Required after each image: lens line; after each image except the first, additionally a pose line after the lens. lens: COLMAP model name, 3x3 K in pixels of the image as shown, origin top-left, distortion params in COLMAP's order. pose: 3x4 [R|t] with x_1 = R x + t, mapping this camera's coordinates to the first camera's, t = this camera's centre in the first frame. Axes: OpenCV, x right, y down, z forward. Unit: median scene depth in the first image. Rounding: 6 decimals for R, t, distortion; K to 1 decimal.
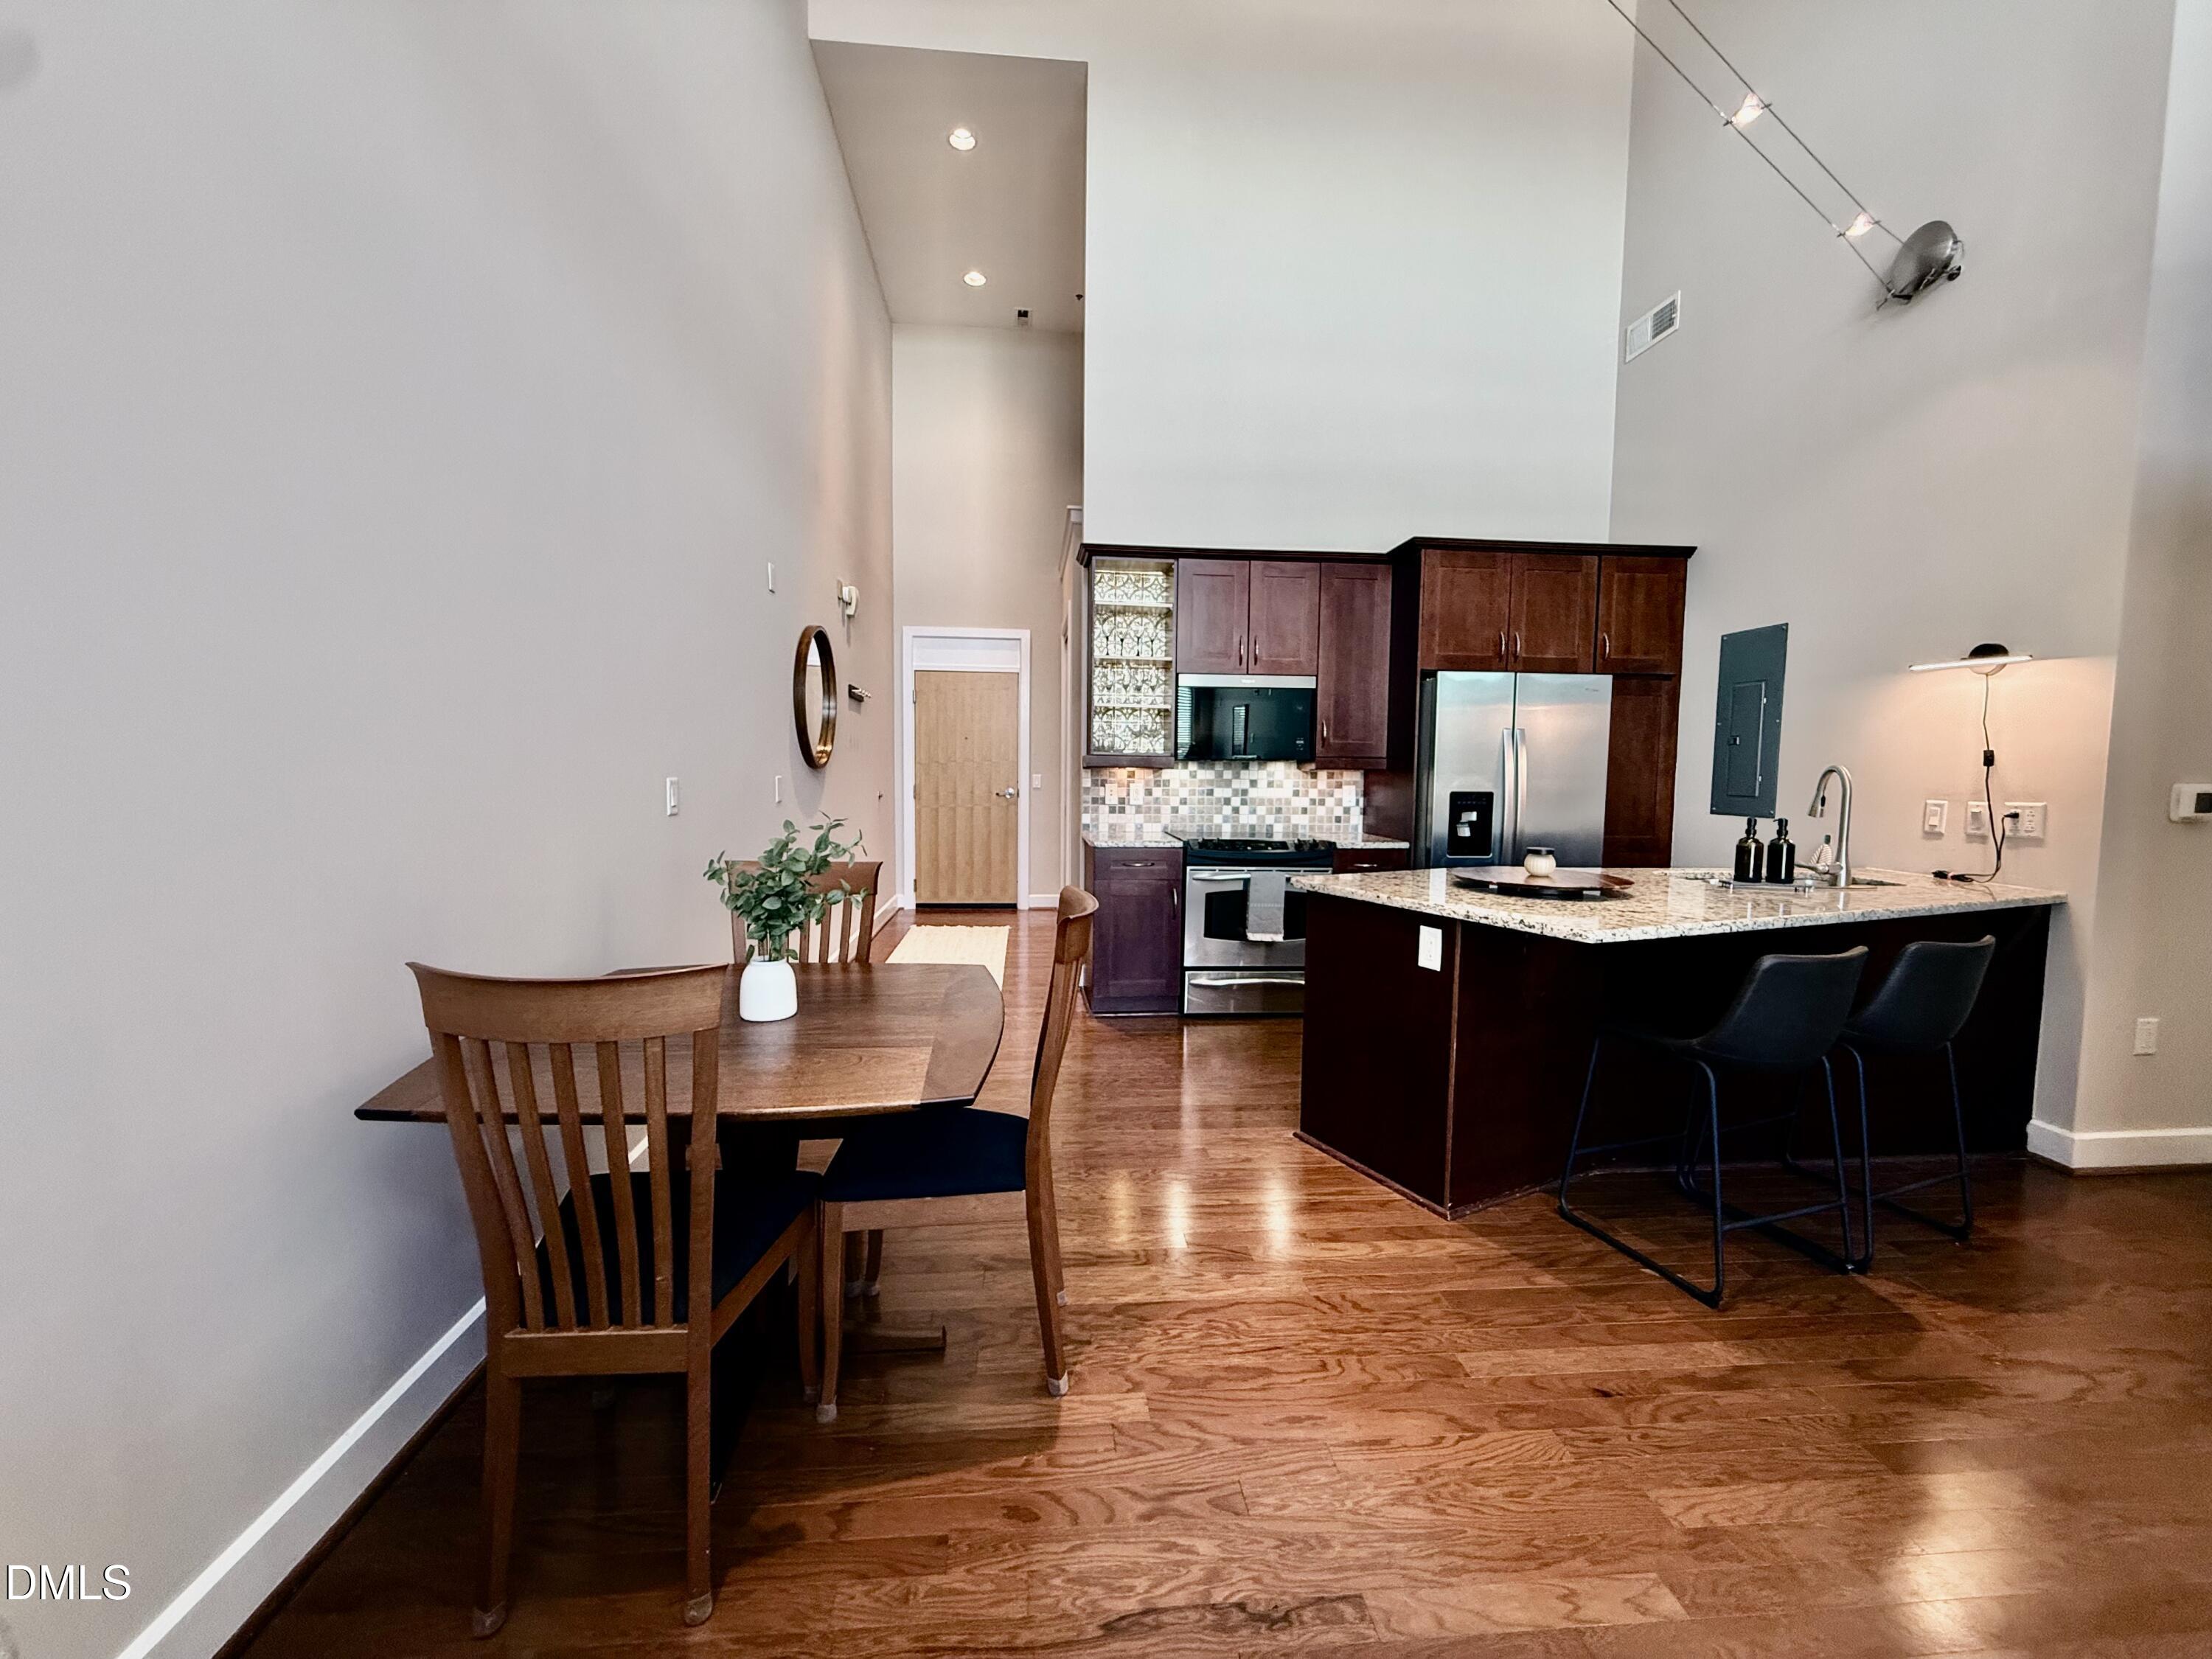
lens RADIAL K [[883.9, 0, 1106.0], [0, 883.9, 829.5], [0, 0, 1]] dist [0.000131, 0.000230]
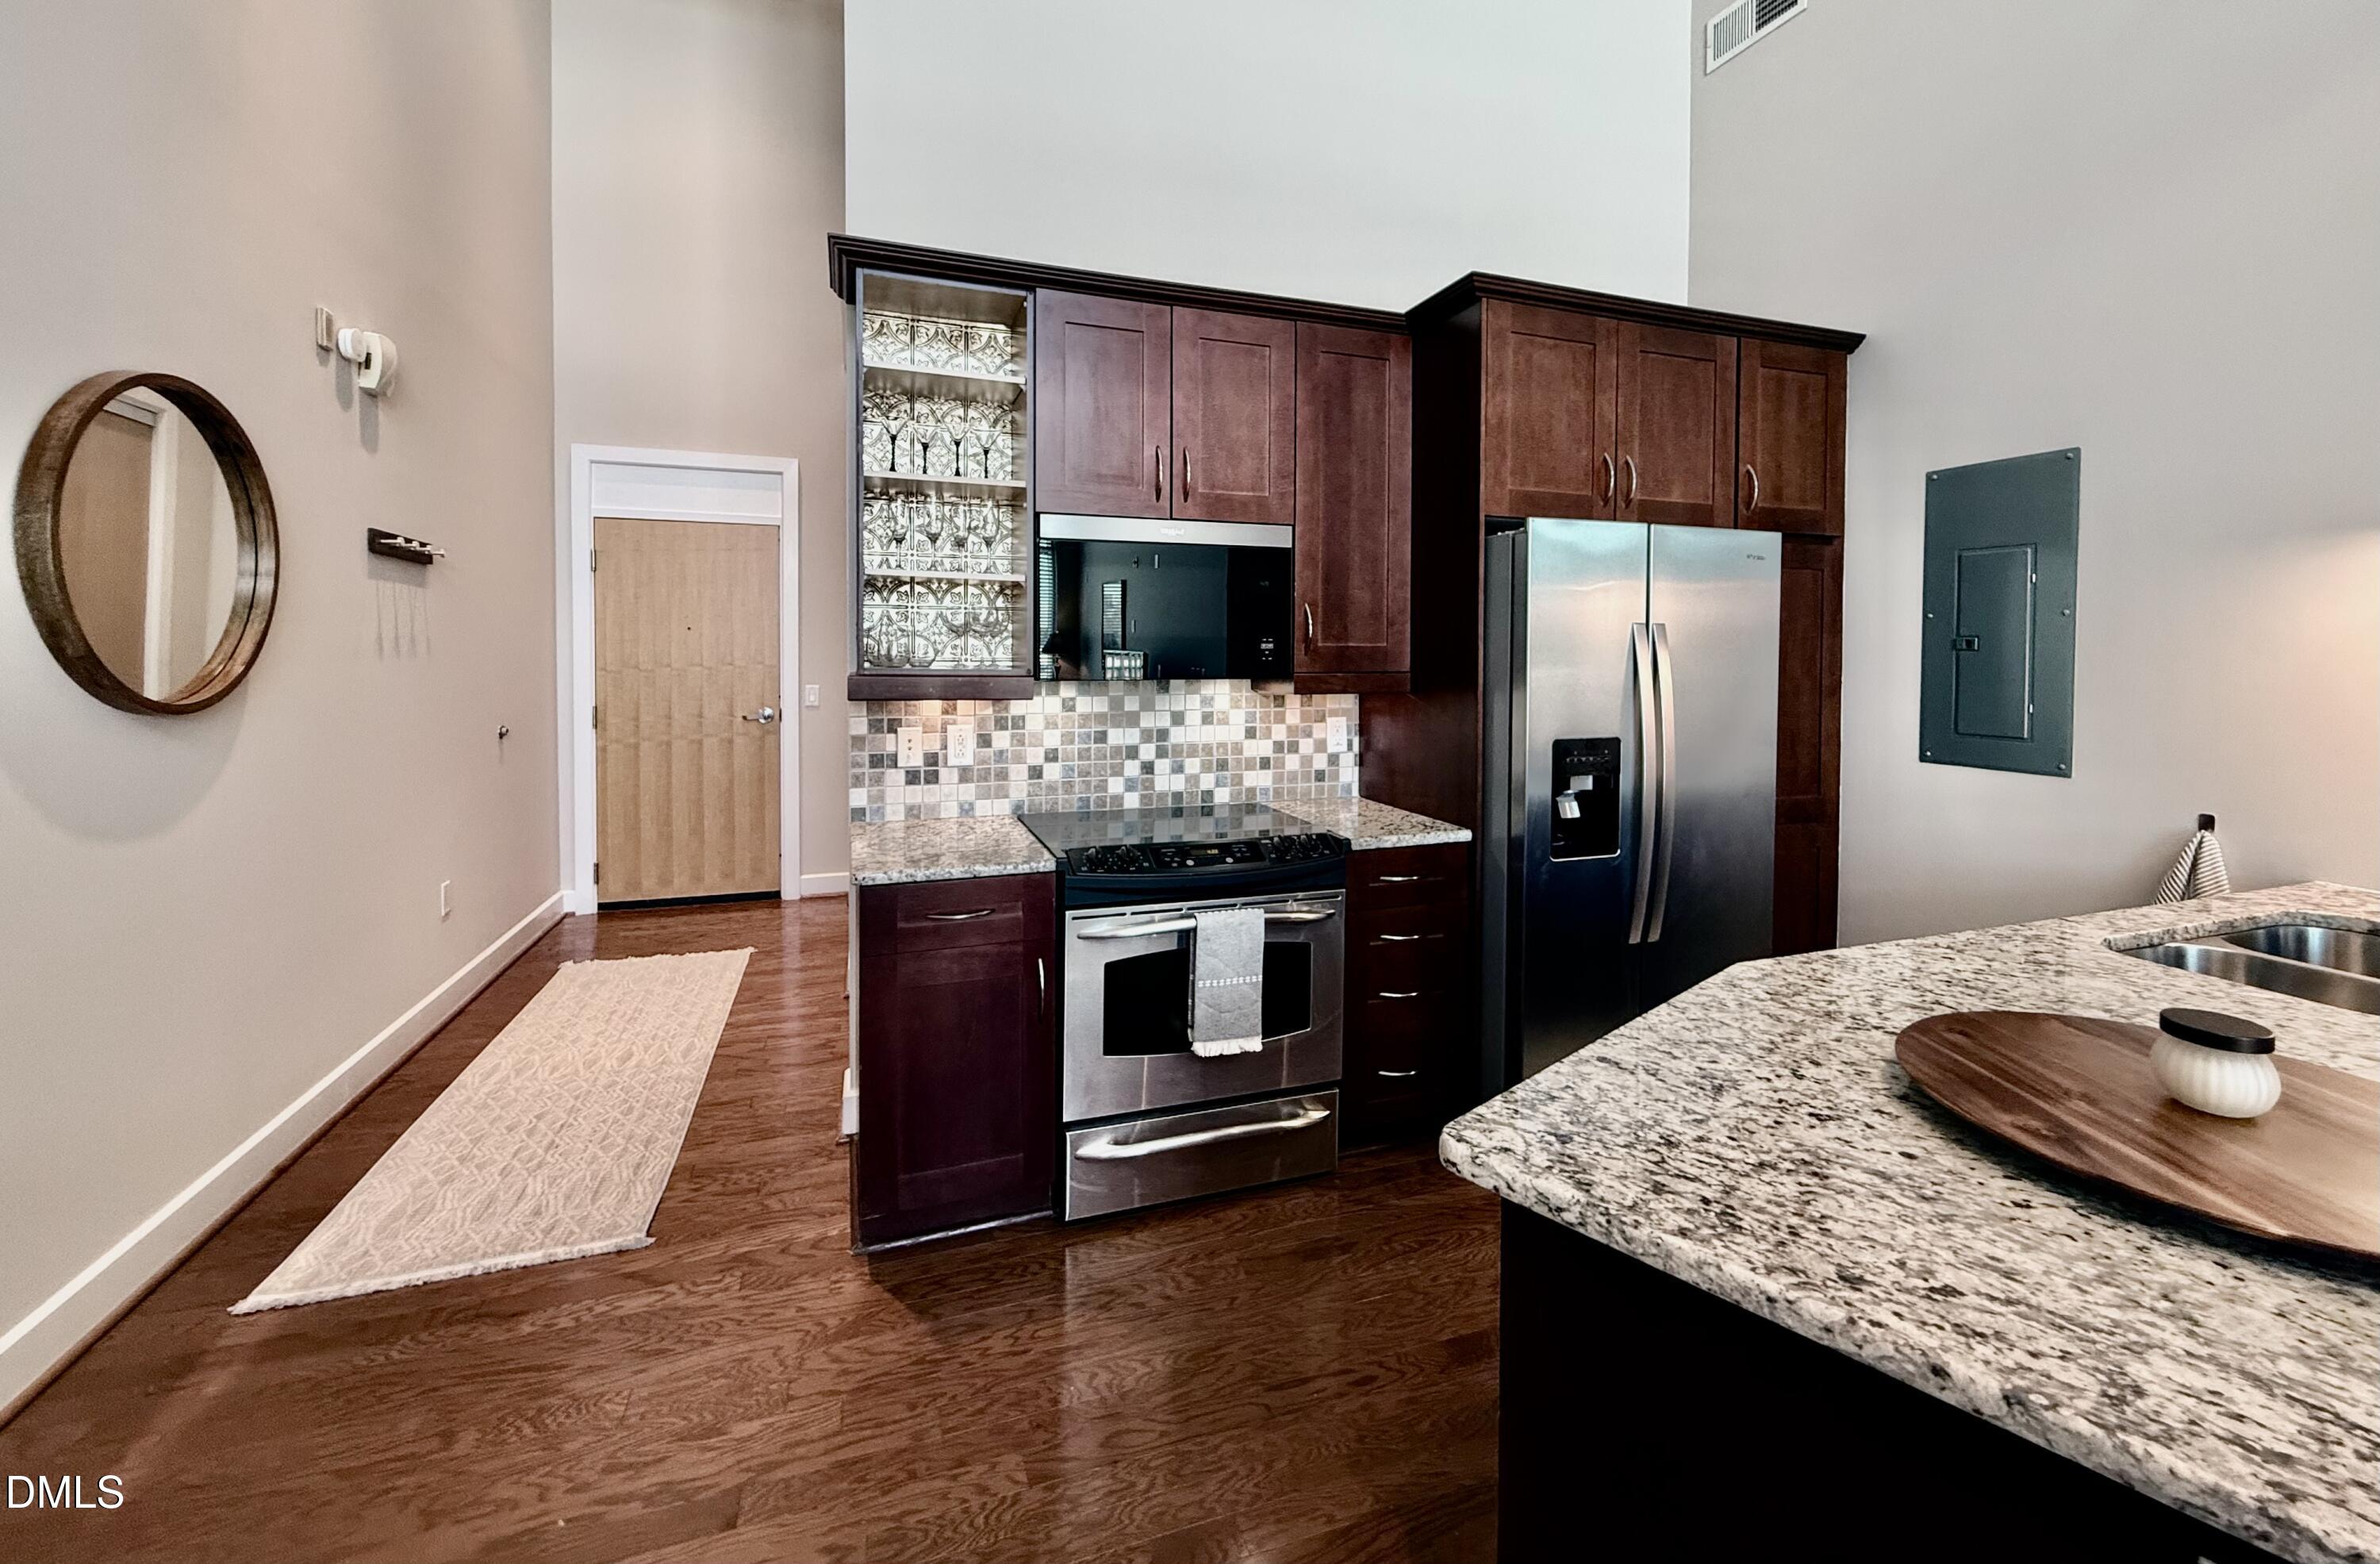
lens RADIAL K [[953.9, 0, 1192.0], [0, 953.9, 671.1], [0, 0, 1]] dist [0.000169, 0.000332]
pose [[0.969345, -0.012406, 0.245390, 0.030068], [0.023898, 0.998750, -0.043912, -0.056860], [-0.244538, 0.048430, 0.968429, 0.431404]]
